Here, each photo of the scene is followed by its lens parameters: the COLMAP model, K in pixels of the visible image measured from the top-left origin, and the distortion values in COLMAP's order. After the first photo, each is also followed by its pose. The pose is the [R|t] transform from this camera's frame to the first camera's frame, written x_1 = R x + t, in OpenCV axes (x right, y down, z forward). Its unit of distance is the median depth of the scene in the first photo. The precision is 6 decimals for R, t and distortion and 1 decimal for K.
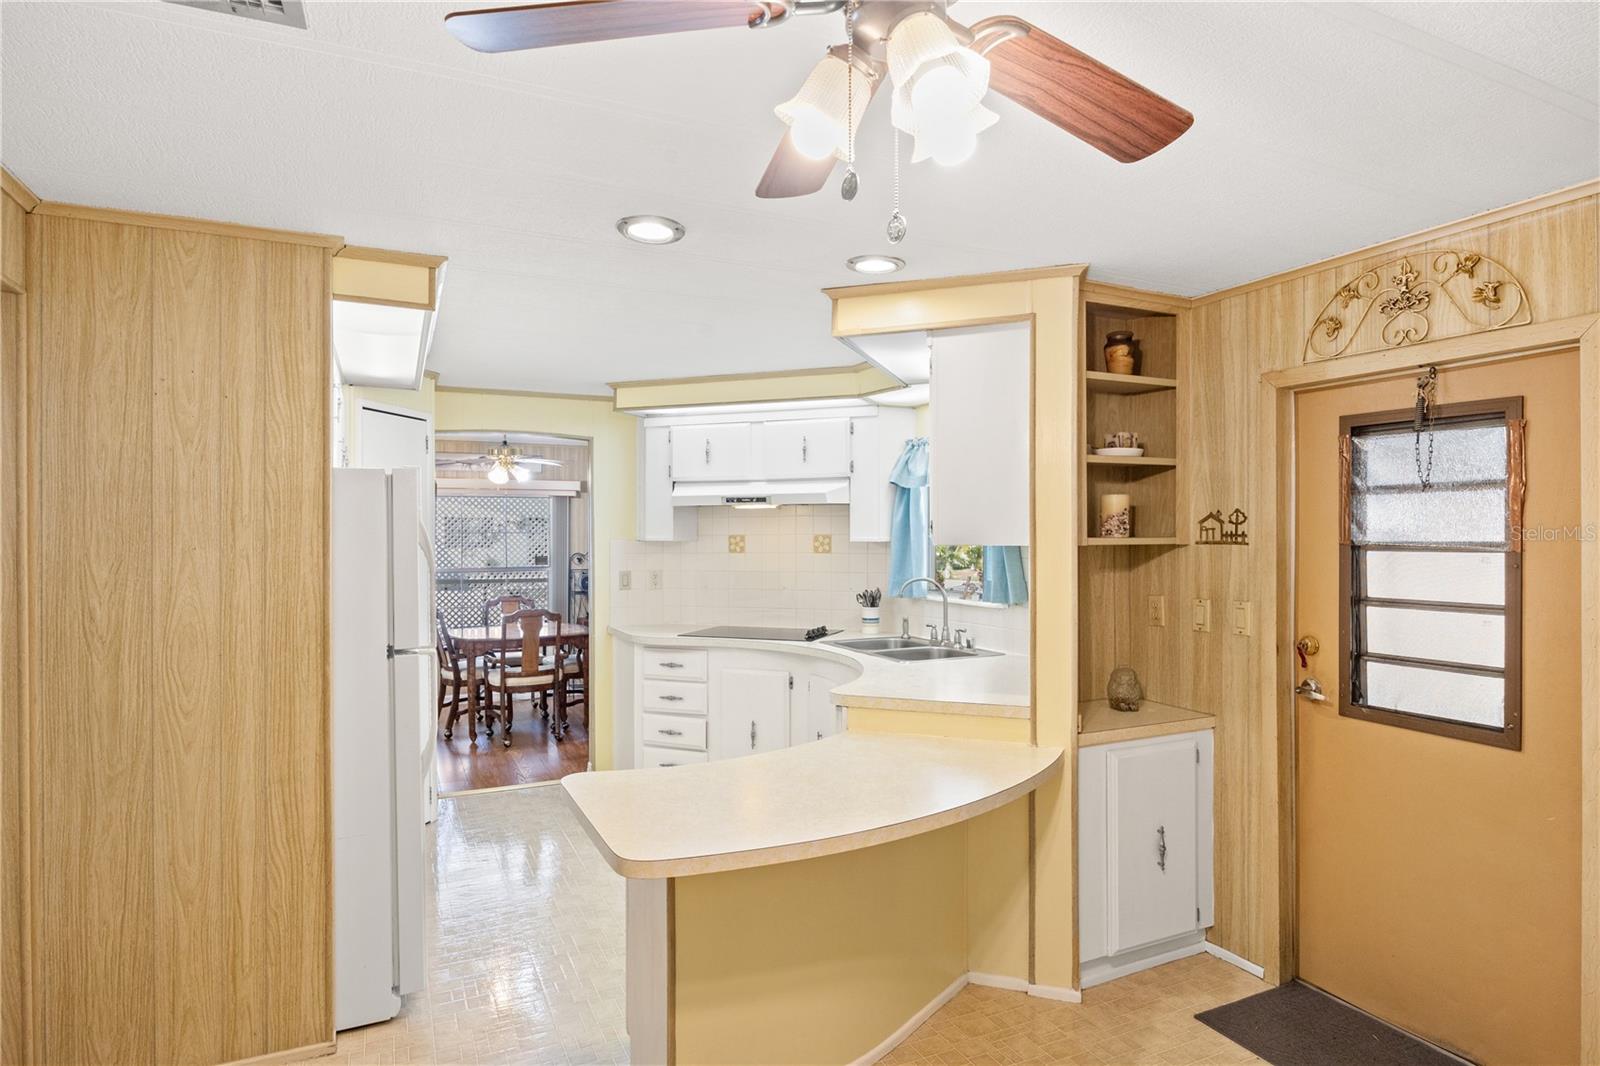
lens RADIAL K [[875.7, 0, 798.1], [0, 875.7, 536.0], [0, 0, 1]] dist [-0.008376, -0.002104]
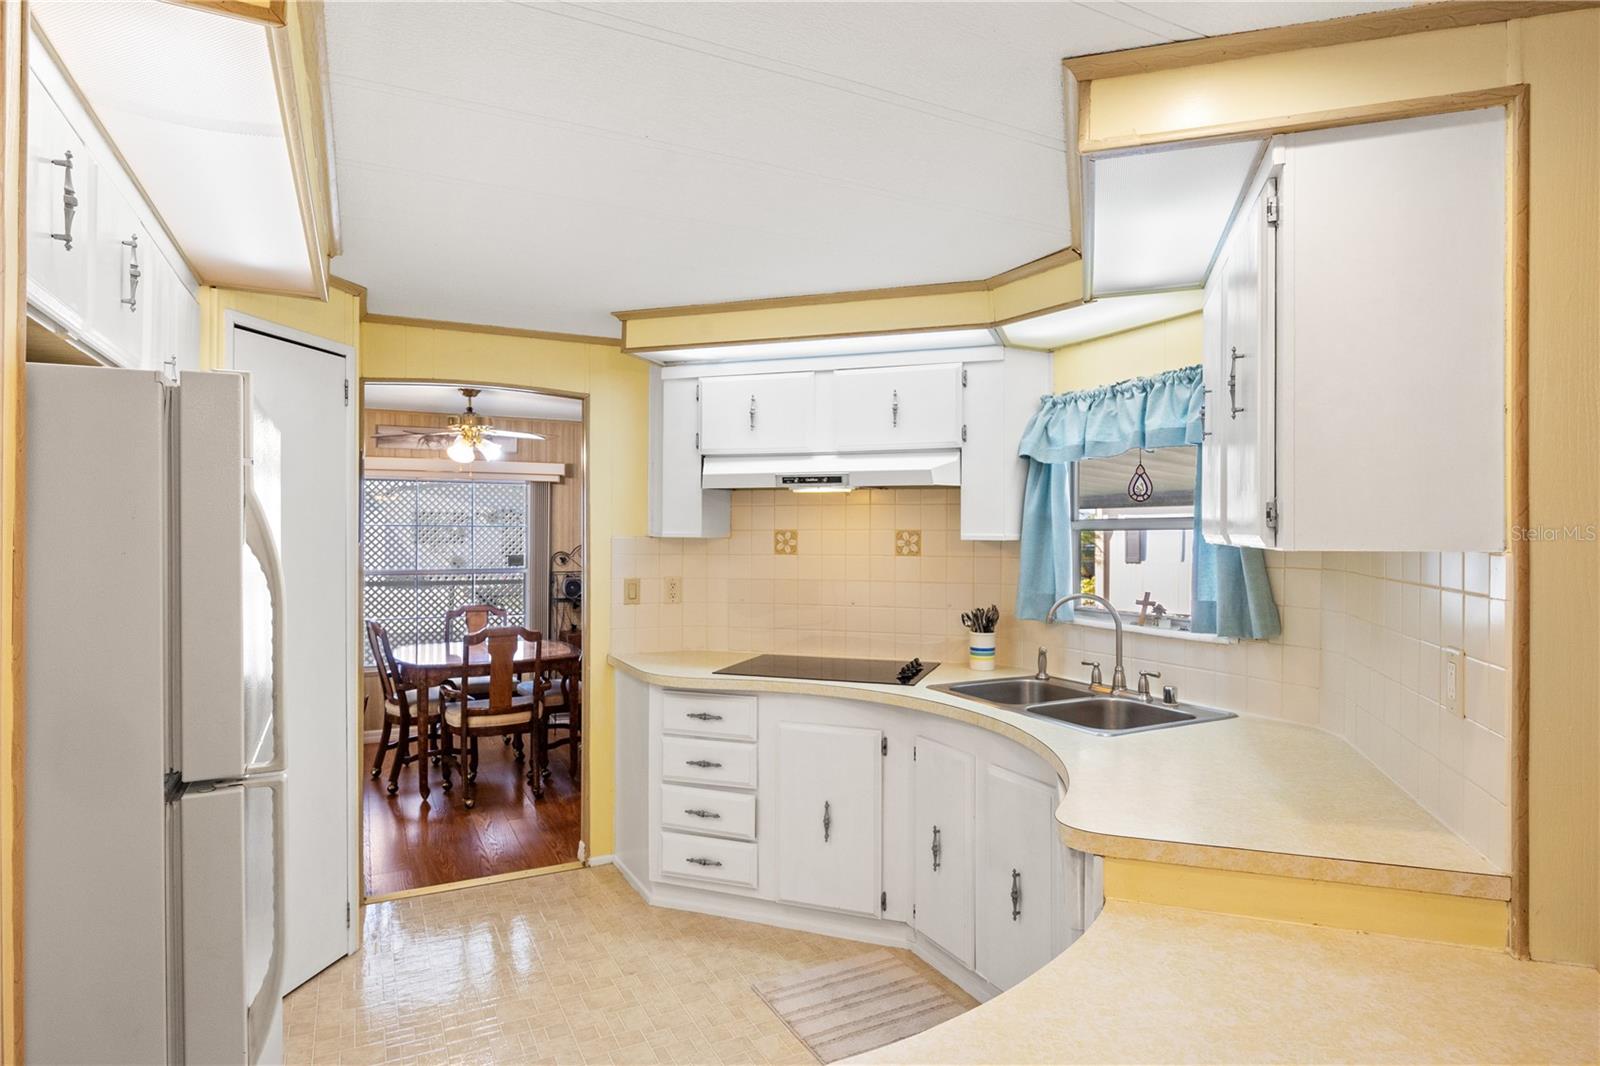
lens RADIAL K [[875.7, 0, 803.7], [0, 875.7, 529.6], [0, 0, 1]] dist [-0.008376, -0.002104]
pose [[0.999457, 0.005445, 0.032483, -0.082569], [-0.005342, 0.999980, -0.003258, 0.000872], [-0.032500, 0.003083, 0.999467, 0.279298]]
